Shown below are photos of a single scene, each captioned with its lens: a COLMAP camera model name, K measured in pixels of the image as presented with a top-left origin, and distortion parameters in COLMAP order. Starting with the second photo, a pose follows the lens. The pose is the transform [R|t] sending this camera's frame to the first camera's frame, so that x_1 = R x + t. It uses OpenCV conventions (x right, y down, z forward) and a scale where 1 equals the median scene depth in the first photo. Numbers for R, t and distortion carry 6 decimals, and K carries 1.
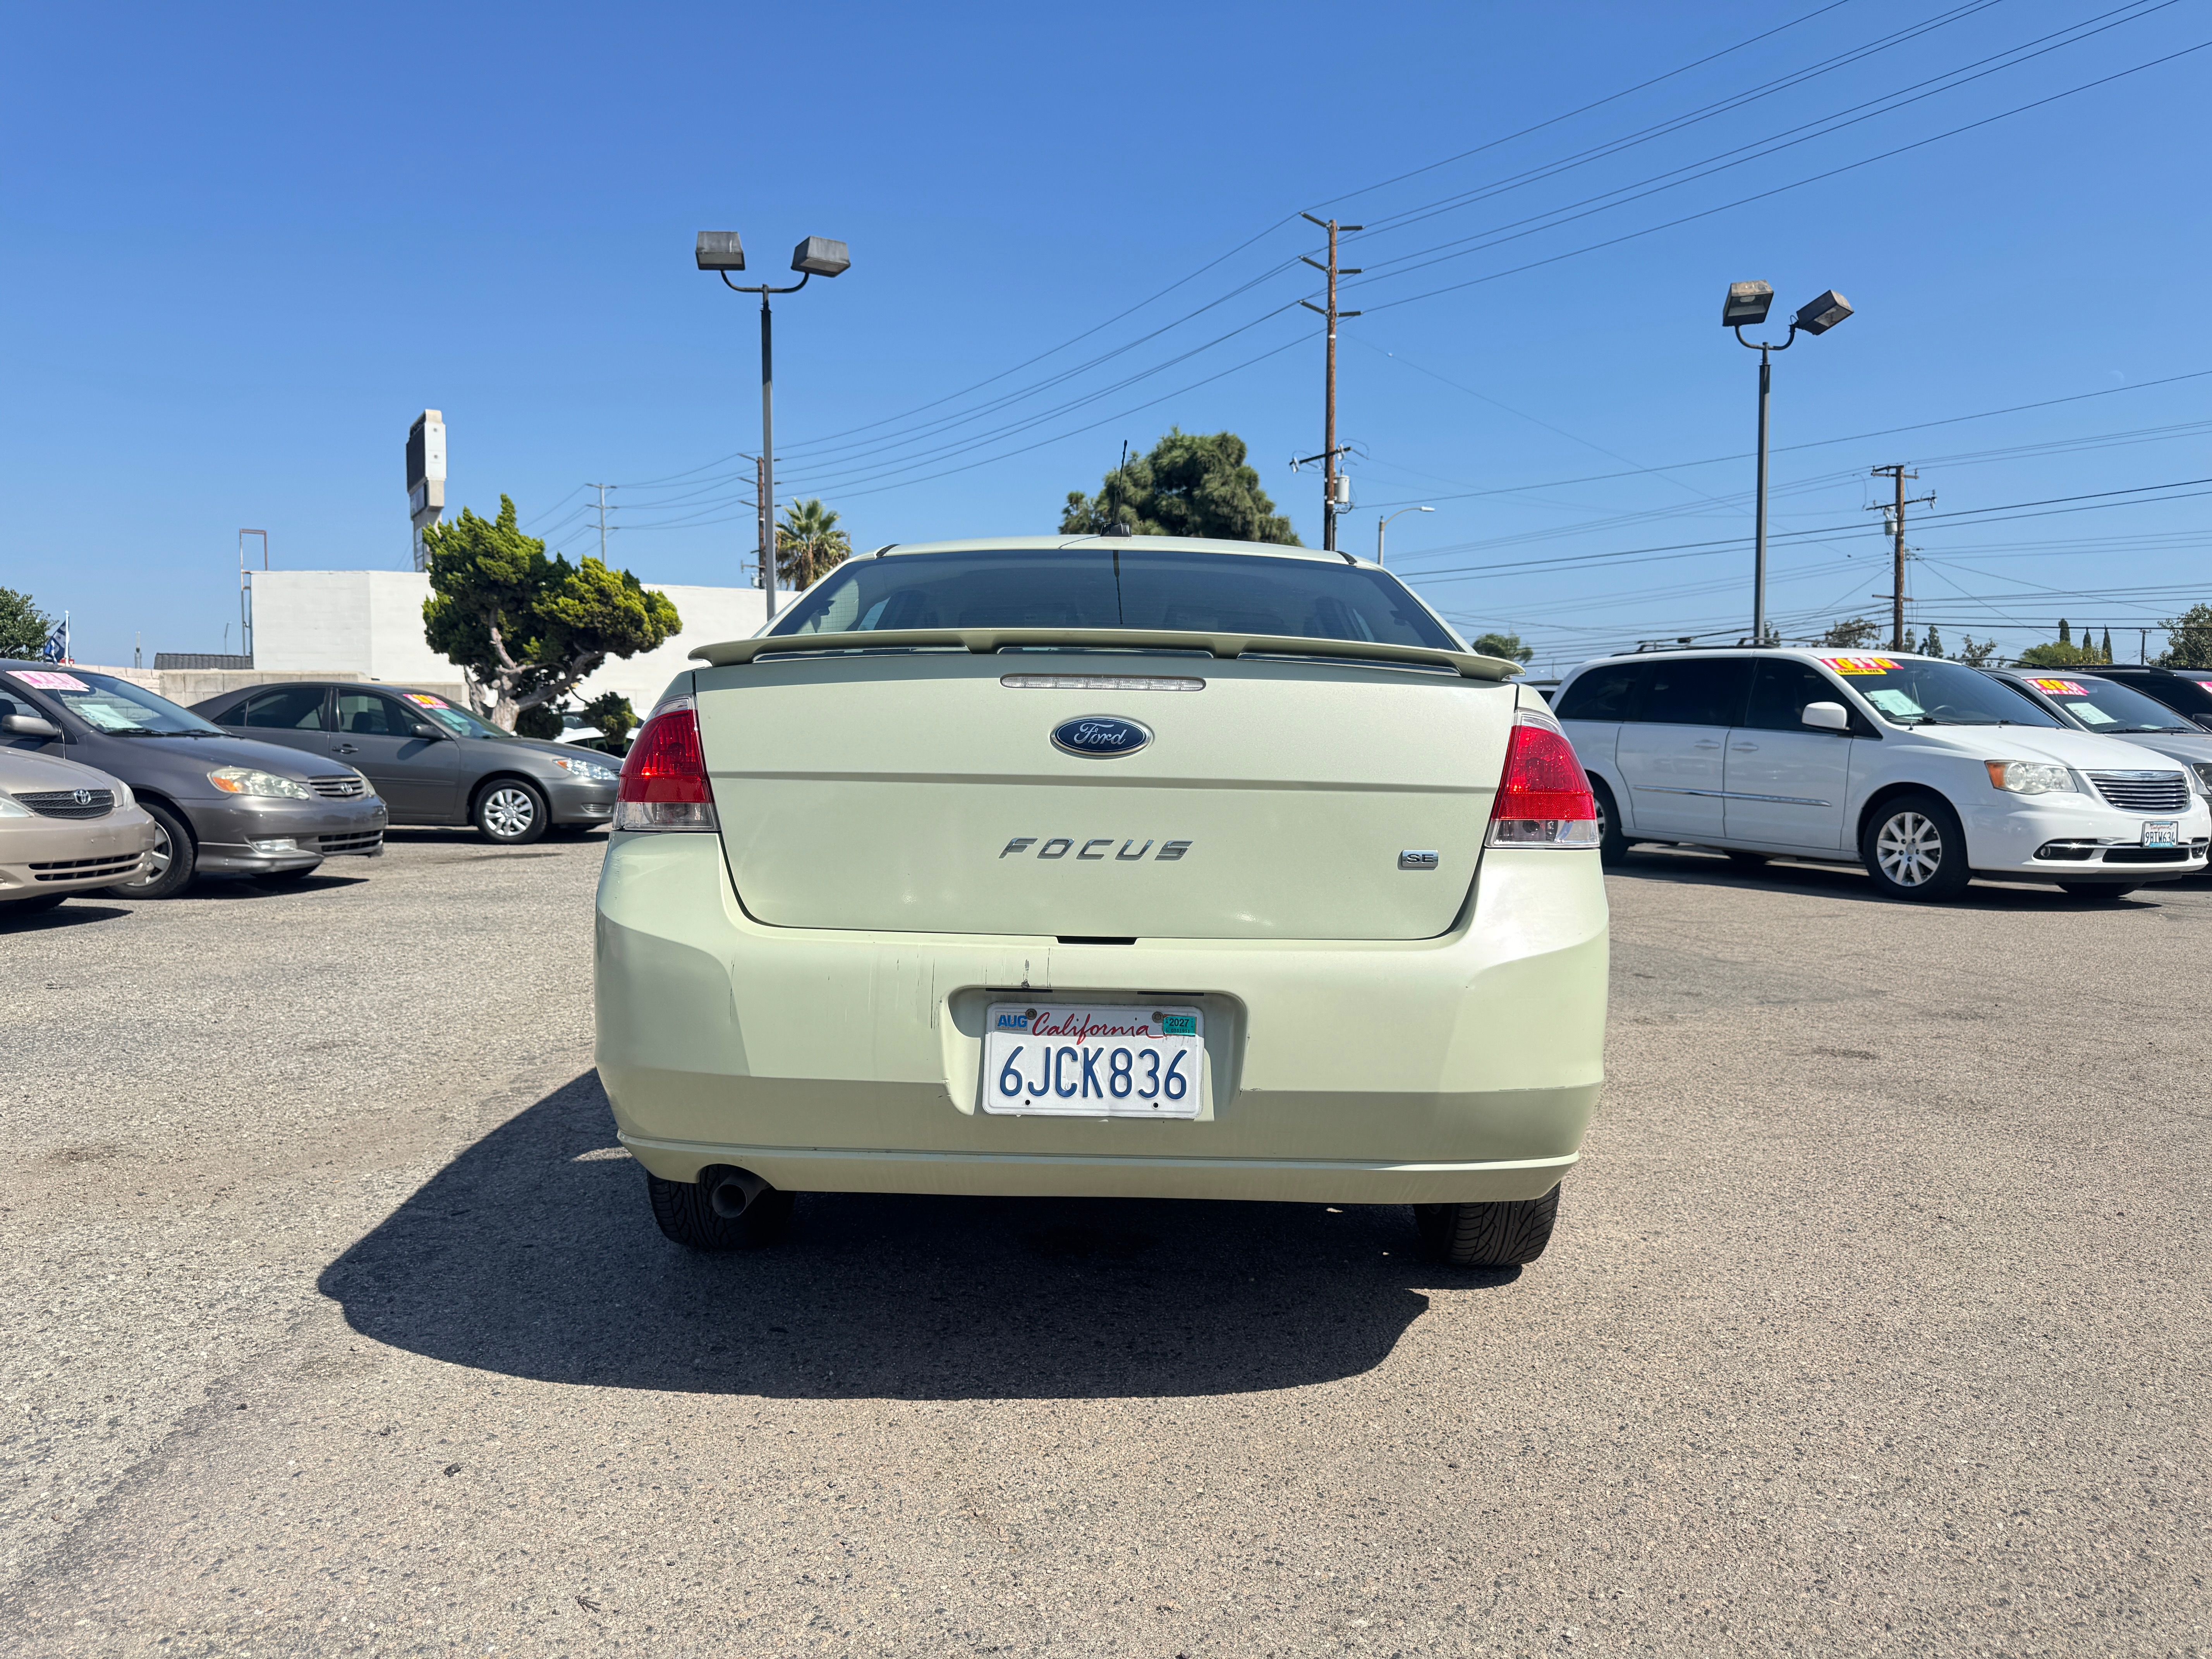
lens RADIAL K [[1562.4, 0, 1117.6], [0, 1562.4, 831.5], [0, 0, 1]] dist [0.043089, -0.054271]
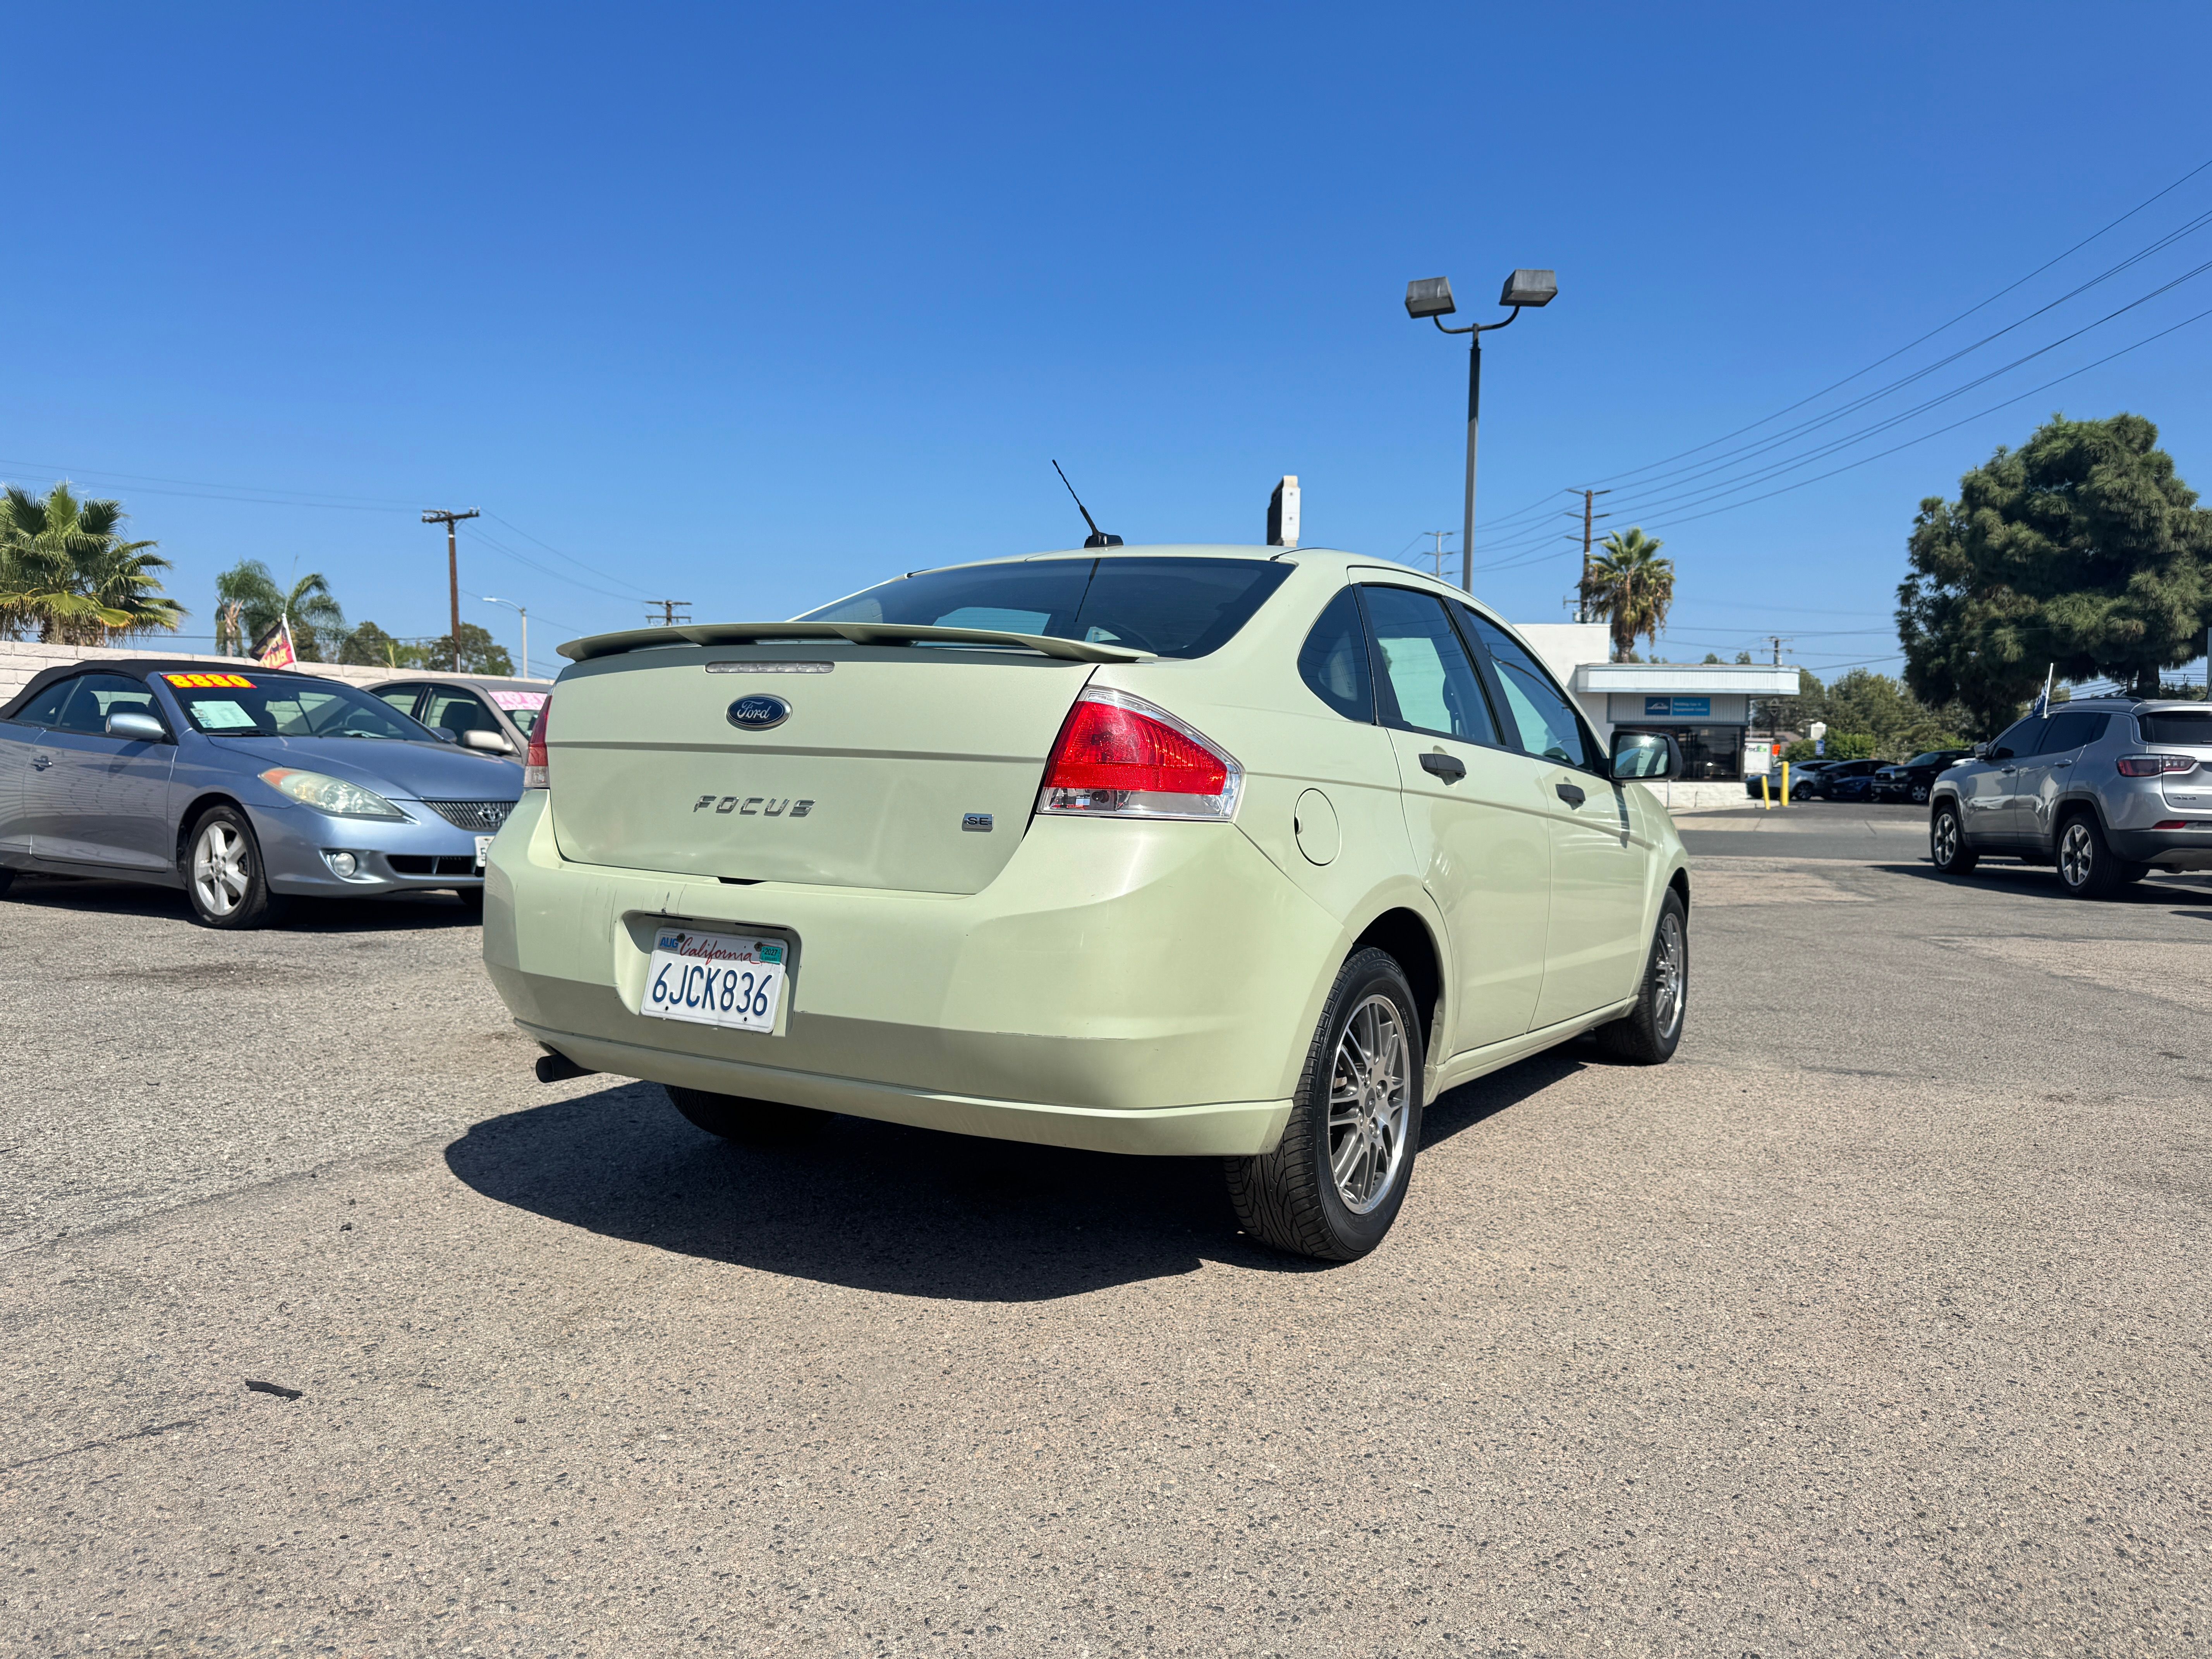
lens RADIAL K [[1562.4, 0, 1106.9], [0, 1562.4, 834.9], [0, 0, 1]] dist [0.043089, -0.054271]
pose [[0.862280, 0.028375, -0.505636, 0.761656], [-0.039438, 0.999159, -0.011186, 0.032373], [0.504894, 0.029587, 0.862674, 0.090176]]
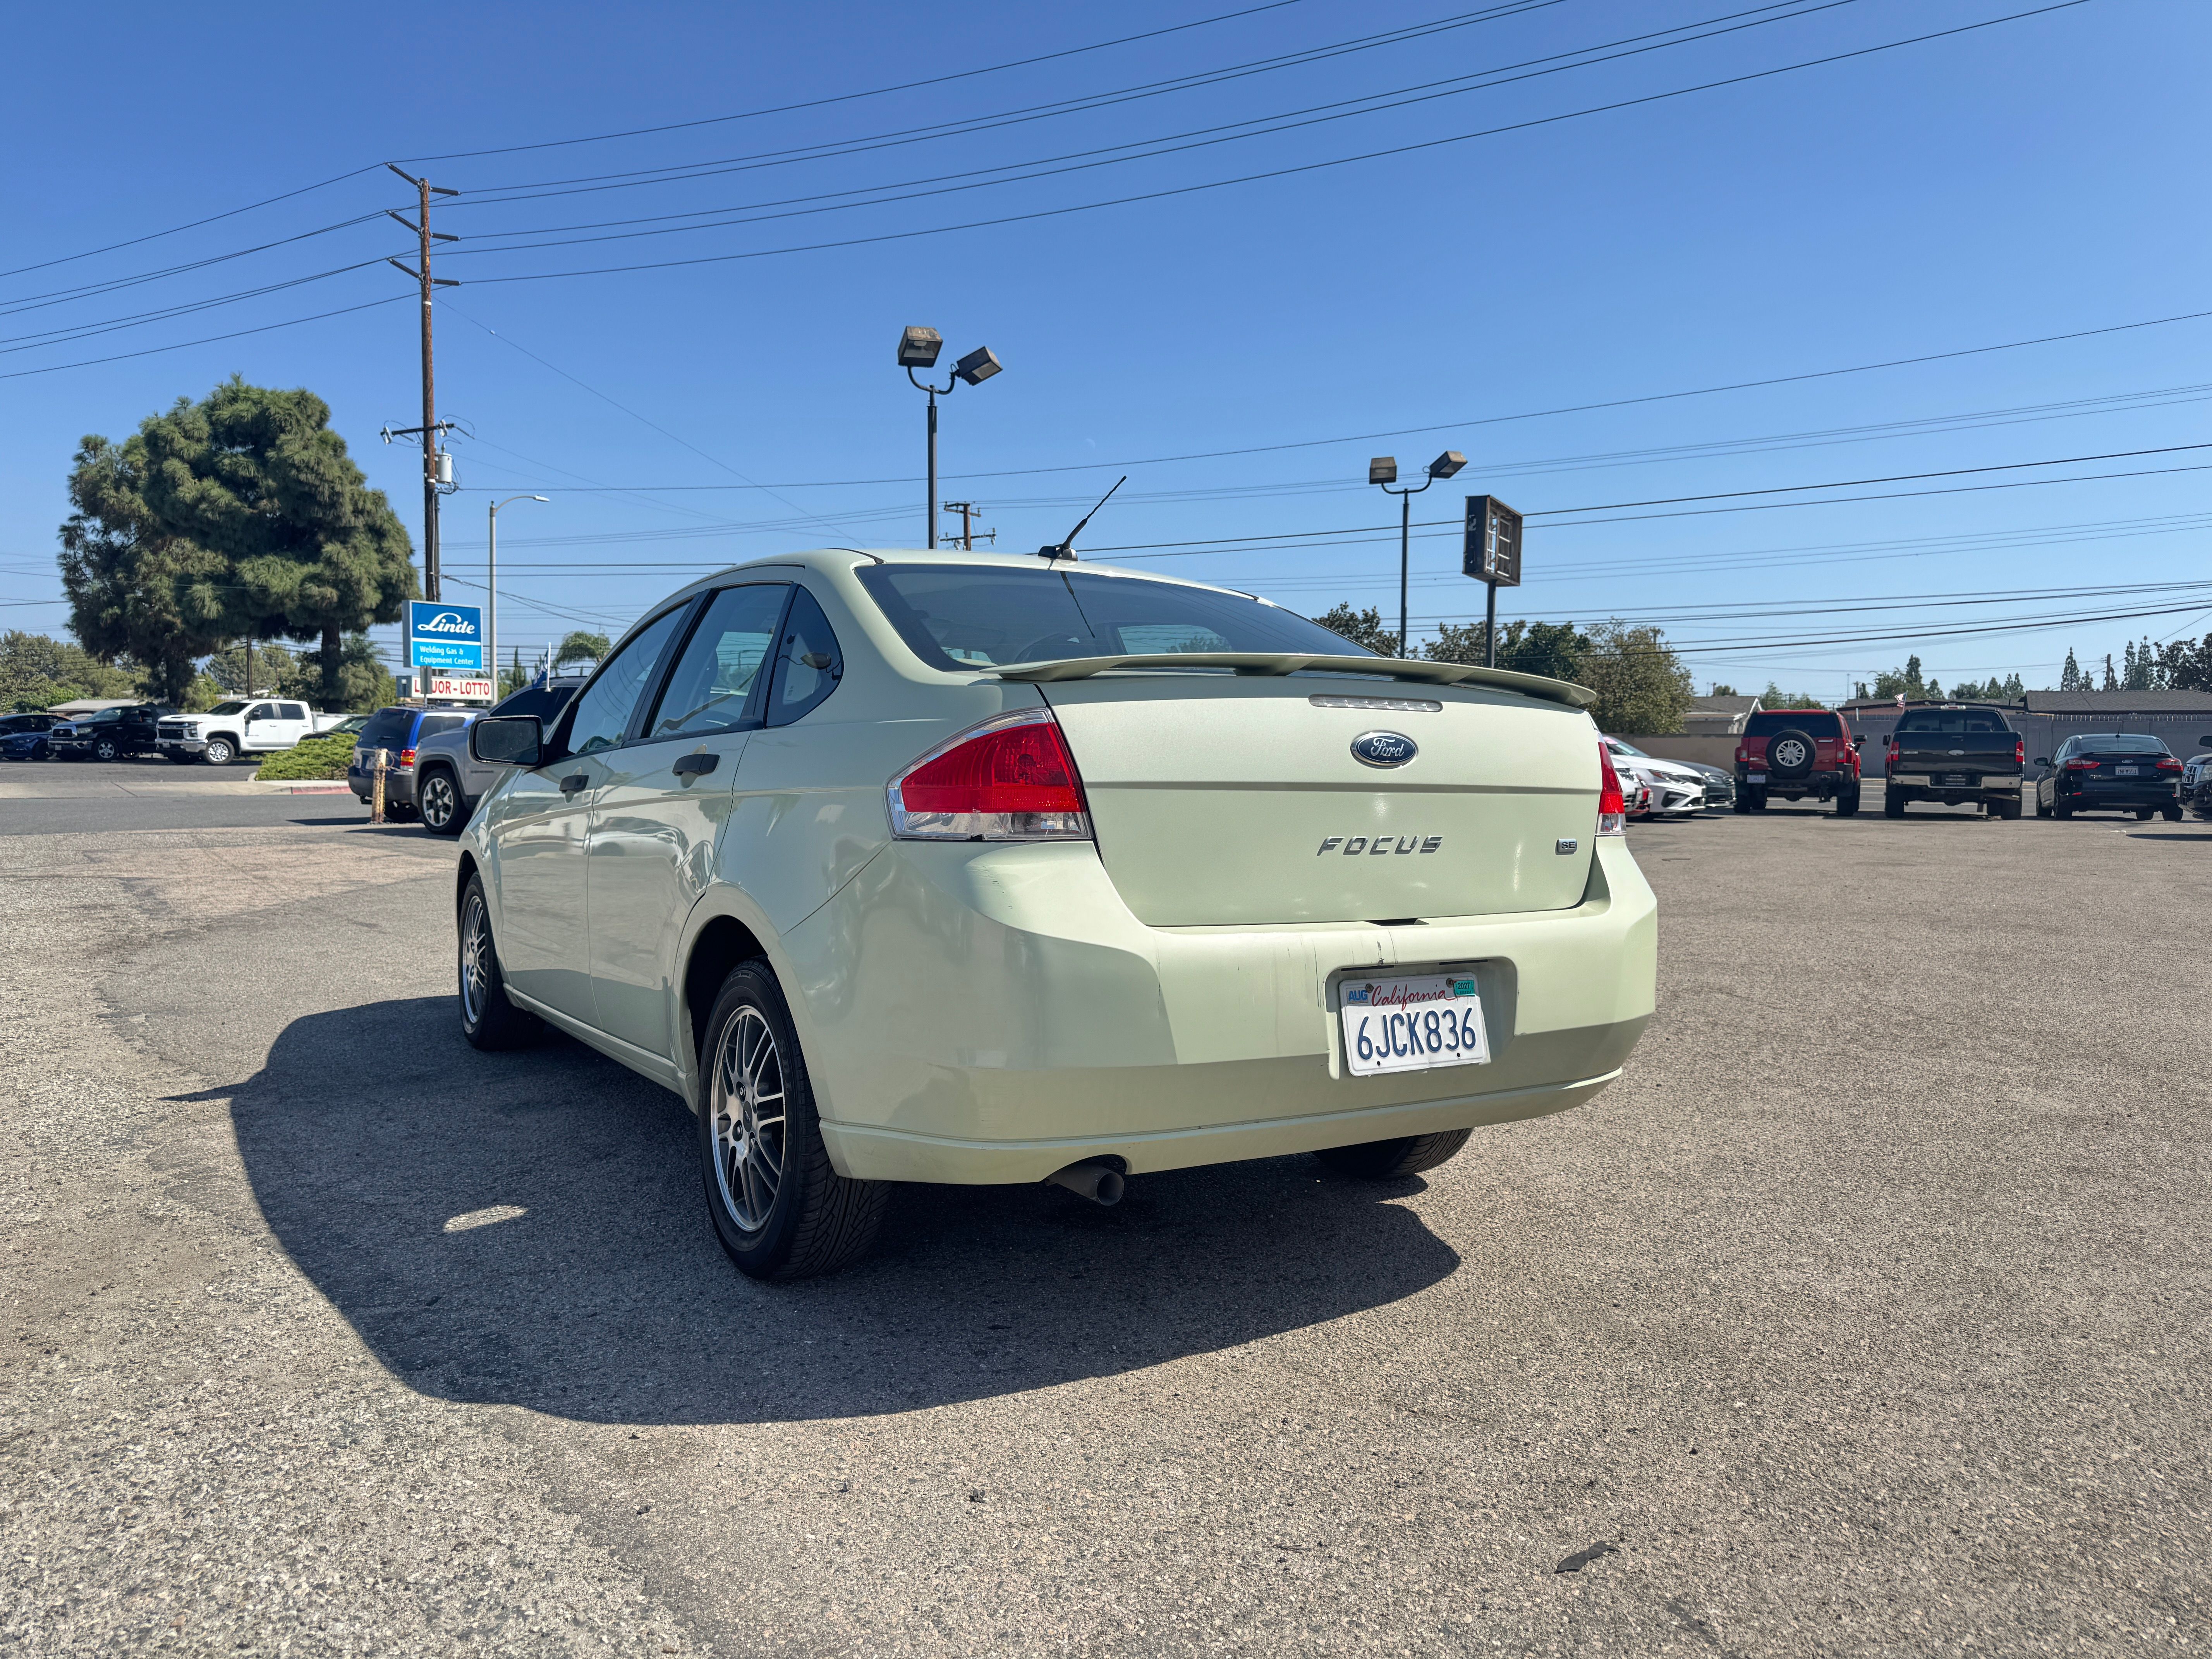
lens RADIAL K [[1562.4, 0, 1119.6], [0, 1562.4, 807.8], [0, 0, 1]] dist [0.043089, -0.054271]
pose [[0.839766, -0.013657, 0.542776, -0.750081], [0.021969, 0.999720, -0.008836, -0.010170], [-0.542503, 0.019344, 0.839831, 0.105888]]
